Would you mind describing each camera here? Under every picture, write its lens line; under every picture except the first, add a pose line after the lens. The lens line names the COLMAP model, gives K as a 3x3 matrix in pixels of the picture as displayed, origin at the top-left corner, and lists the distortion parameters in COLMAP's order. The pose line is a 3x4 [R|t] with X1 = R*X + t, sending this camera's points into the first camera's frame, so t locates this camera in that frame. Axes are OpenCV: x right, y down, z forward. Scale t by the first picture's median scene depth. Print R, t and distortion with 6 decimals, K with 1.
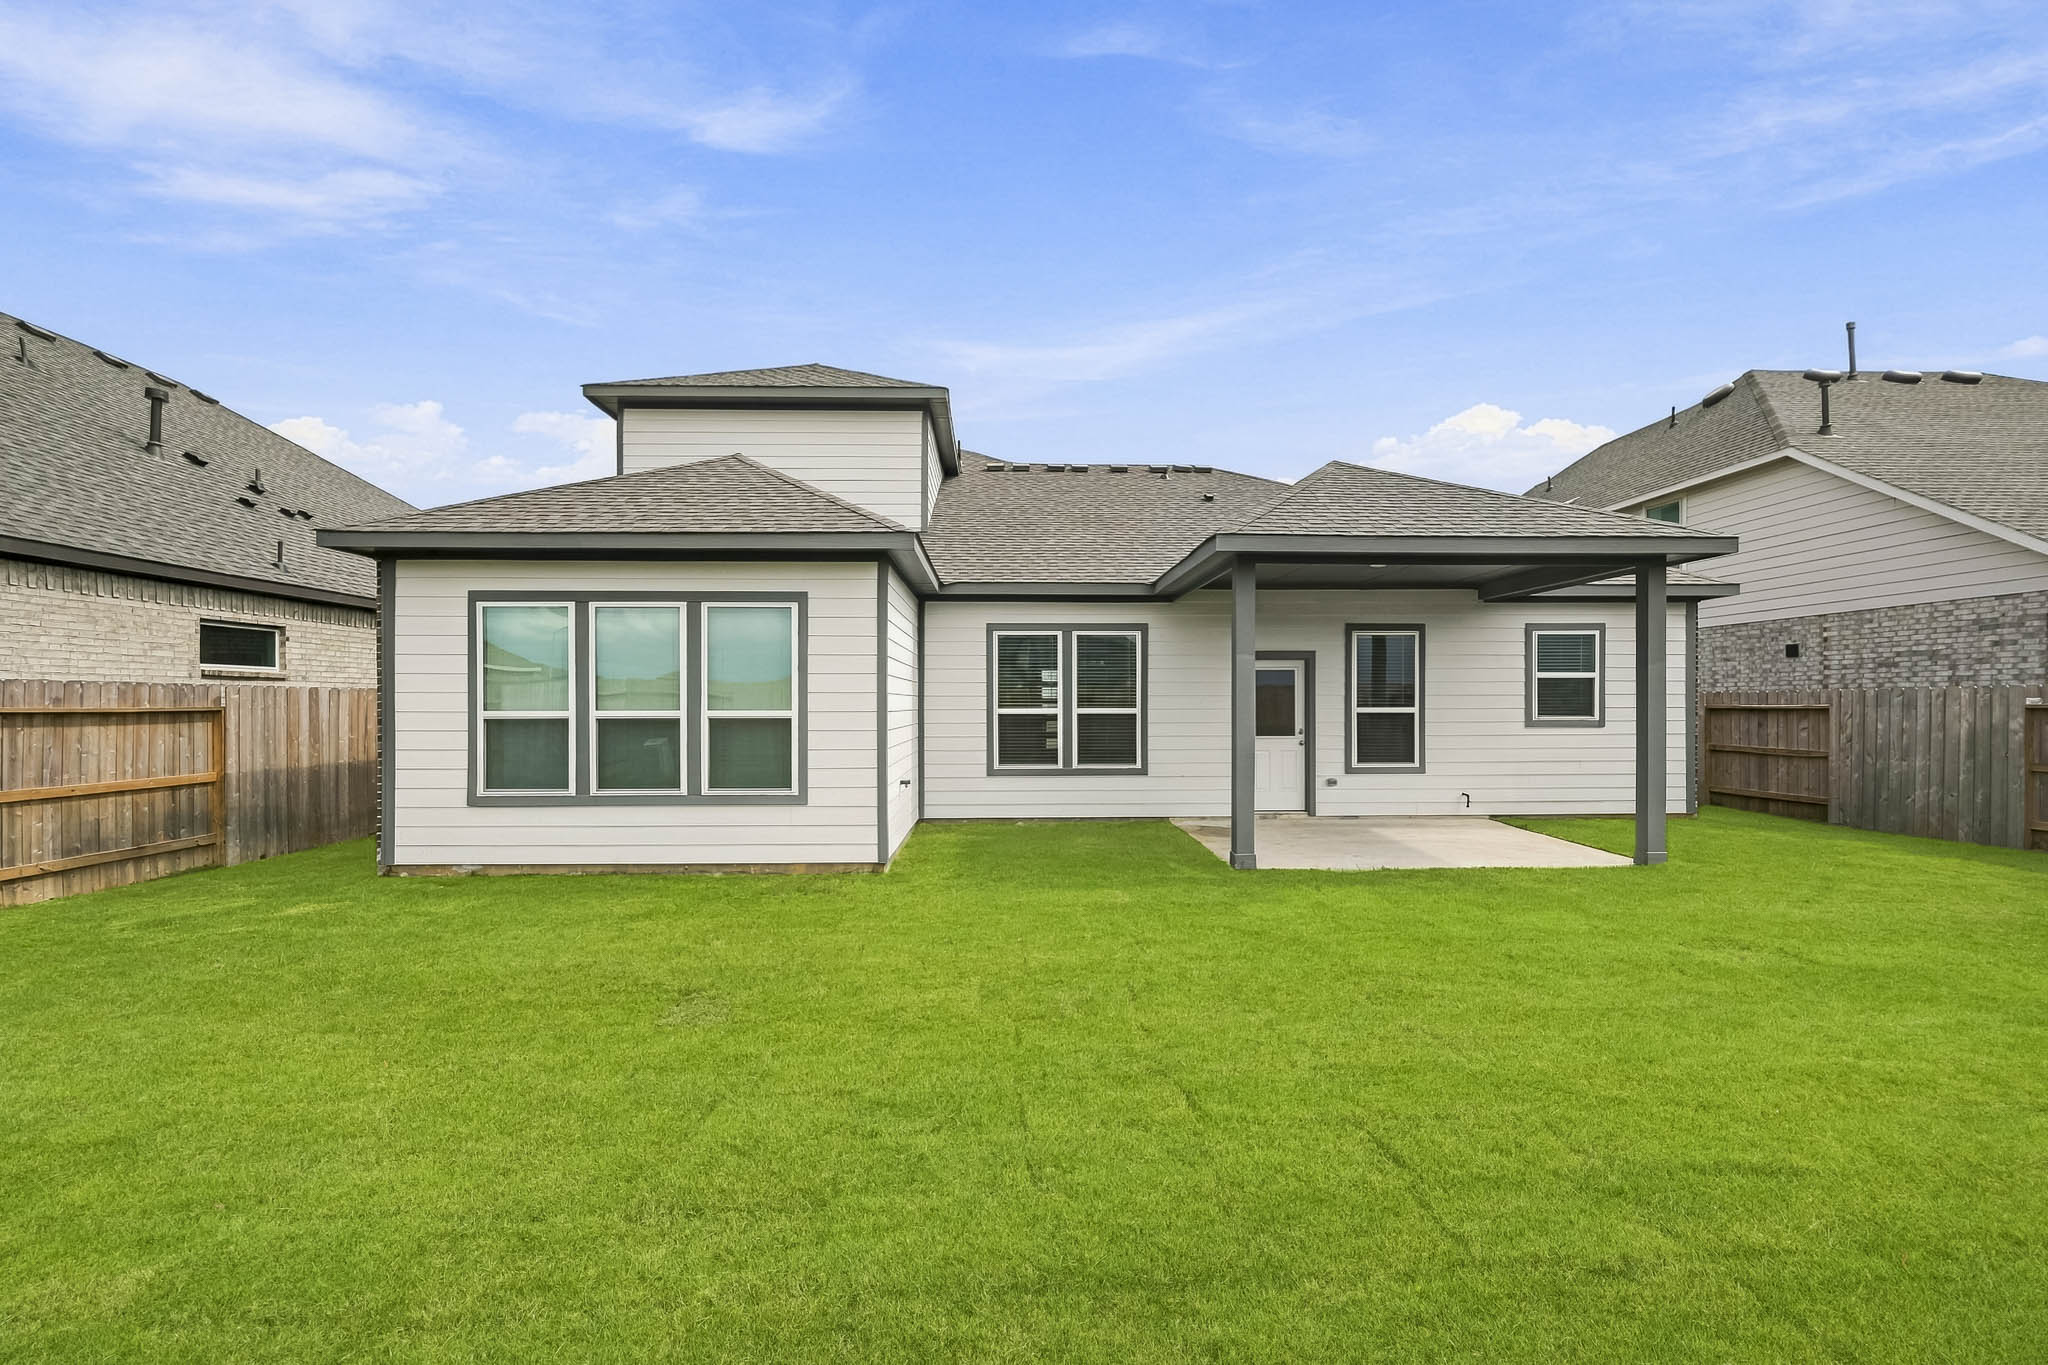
lens RADIAL K [[822.3, 0, 1021.8], [0, 822.3, 677.4], [0, 0, 1]] dist [0.000271, 0.000091]
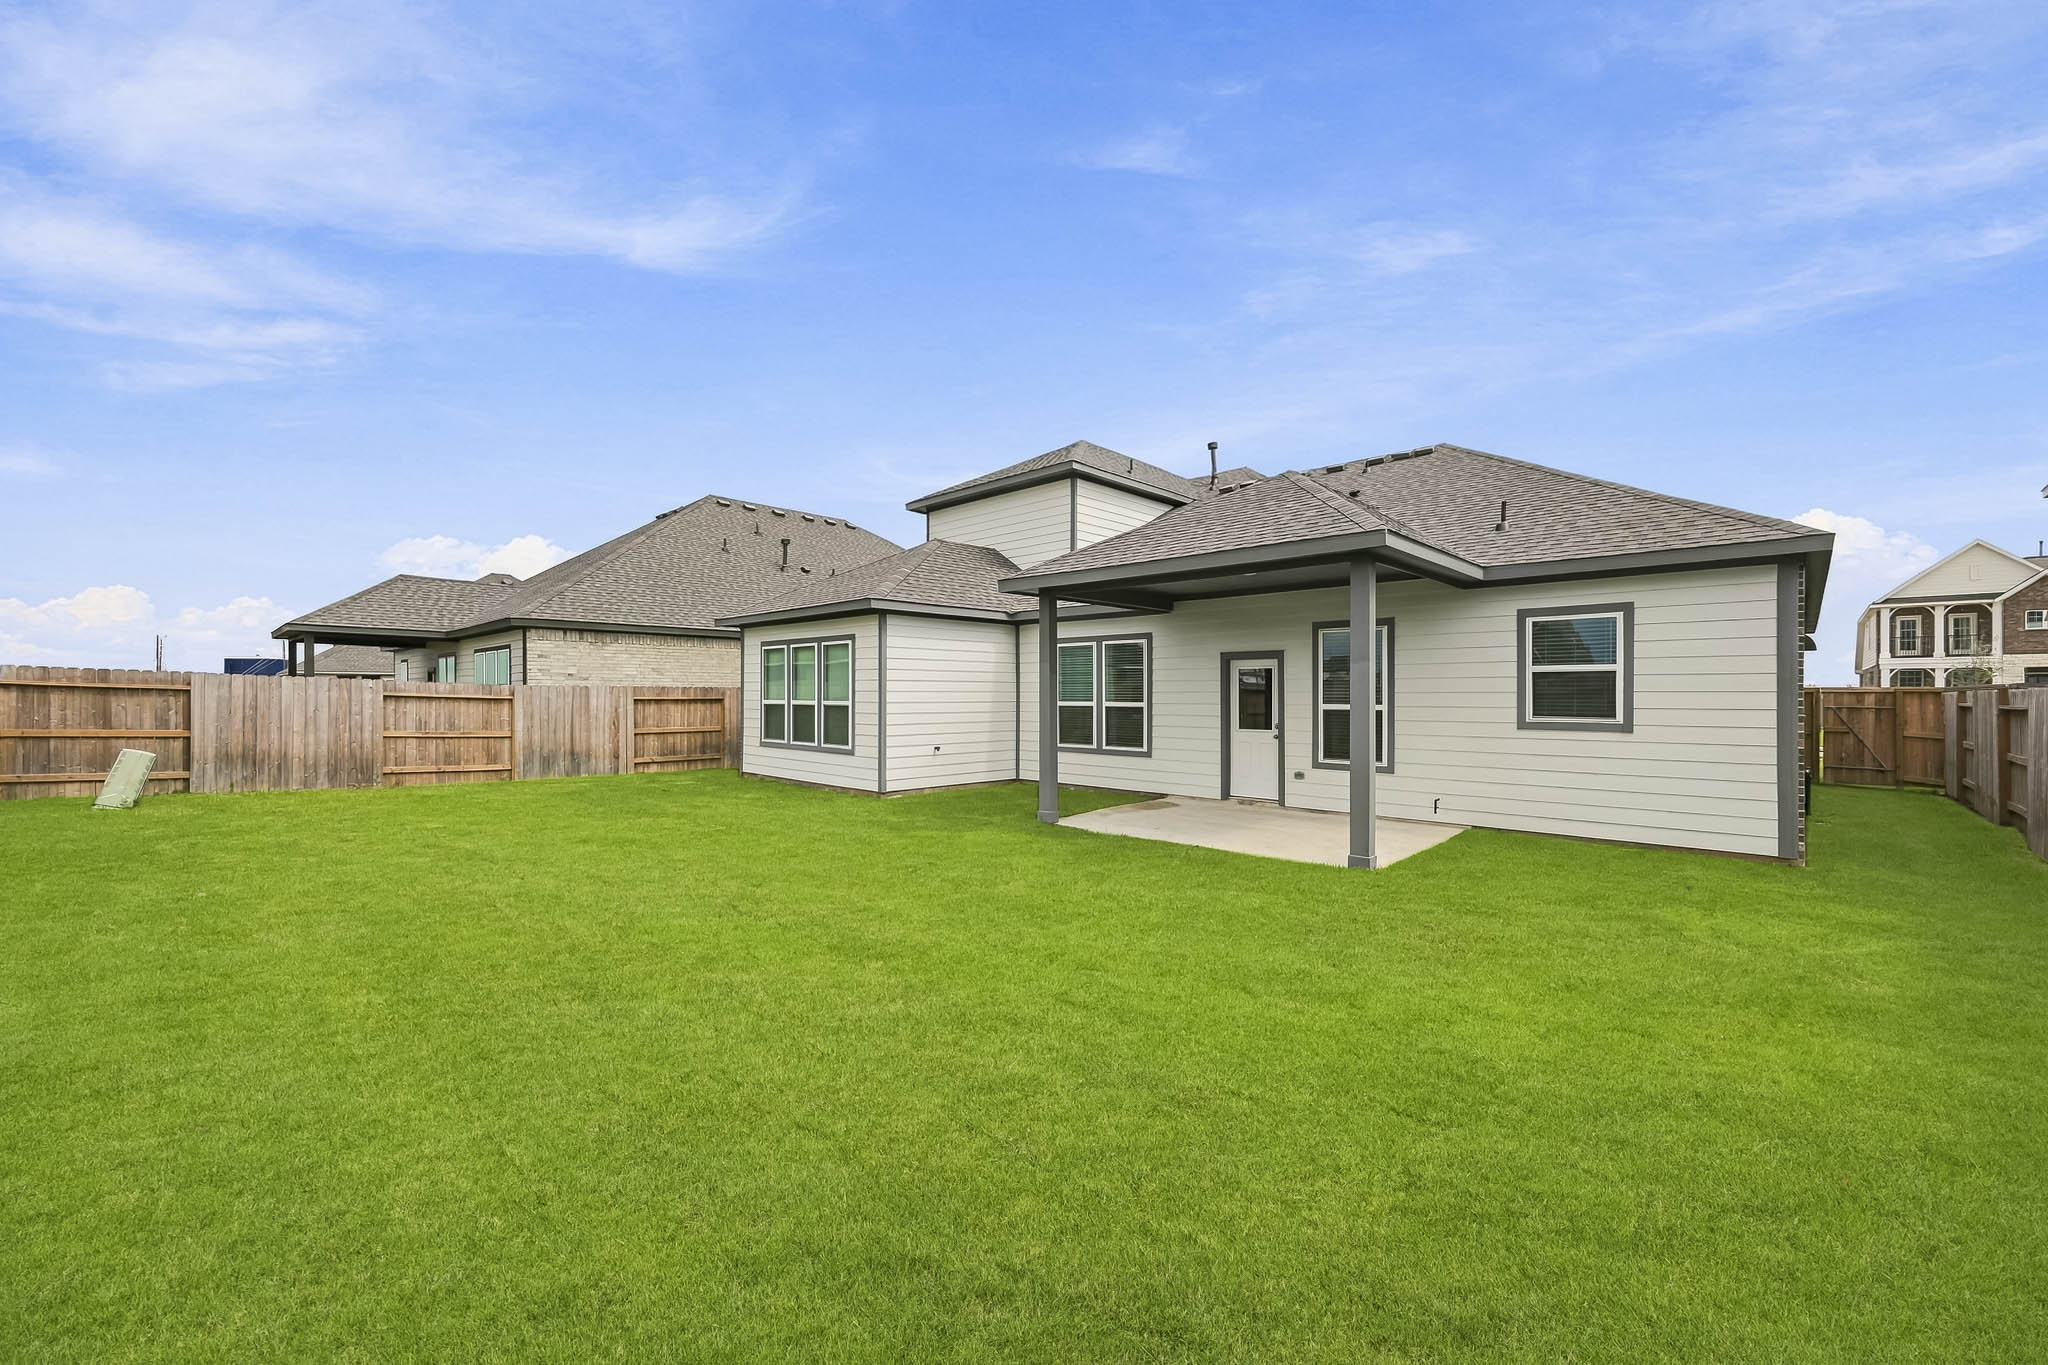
lens RADIAL K [[822.3, 0, 1021.8], [0, 822.3, 677.4], [0, 0, 1]] dist [0.000271, 0.000091]
pose [[0.699999, -0.012322, -0.714038, 0.879934], [0.015825, 0.999873, -0.001740, -0.000780], [0.713968, -0.010082, 0.700105, 0.019213]]
